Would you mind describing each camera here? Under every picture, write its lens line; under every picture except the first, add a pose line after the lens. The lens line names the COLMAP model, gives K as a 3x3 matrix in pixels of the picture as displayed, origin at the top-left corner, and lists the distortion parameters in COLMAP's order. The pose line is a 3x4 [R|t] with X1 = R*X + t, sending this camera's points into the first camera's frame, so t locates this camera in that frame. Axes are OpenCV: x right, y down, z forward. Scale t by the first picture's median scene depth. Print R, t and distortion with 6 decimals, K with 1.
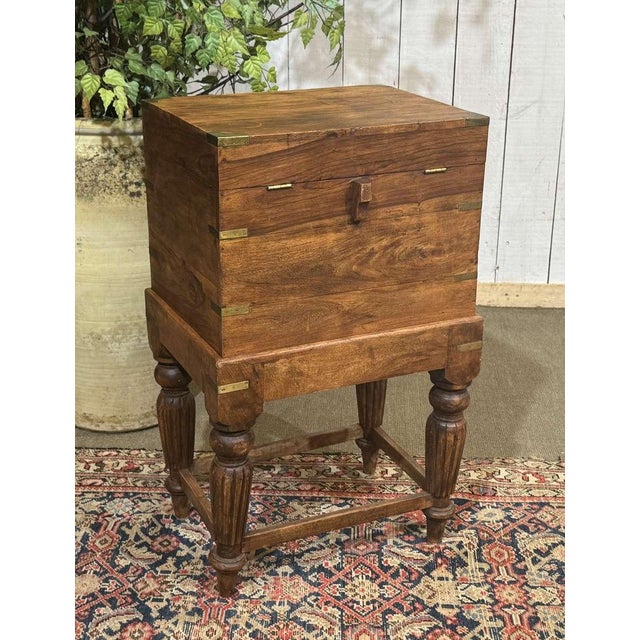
lens RADIAL K [[1107.2, 0, 337.3], [0, 1107.2, 292.3], [0, 0, 1]] dist [0.130331, 0.000000]
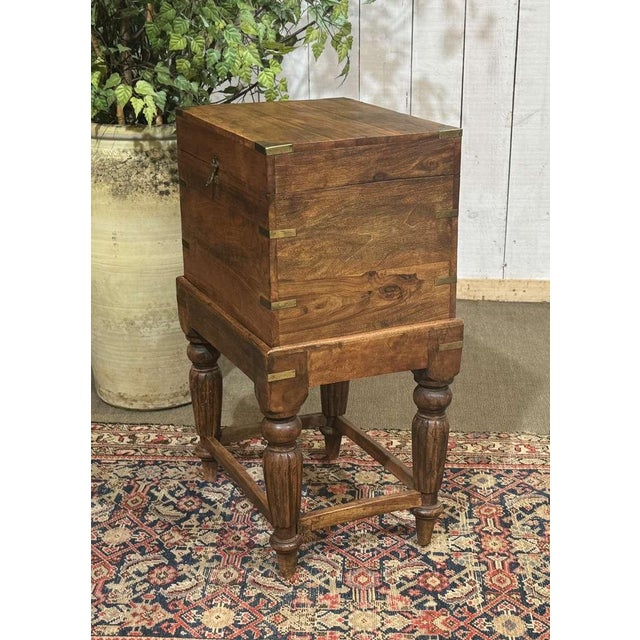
lens RADIAL K [[1110.8, 0, 359.8], [0, 1110.8, 284.1], [0, 0, 1]] dist [0.135388, 0.000000]
pose [[0.999861, -0.002730, -0.016462, 0.034694], [0.002395, 0.999790, -0.020353, 0.028525], [0.016514, 0.020310, 0.999657, -0.119327]]
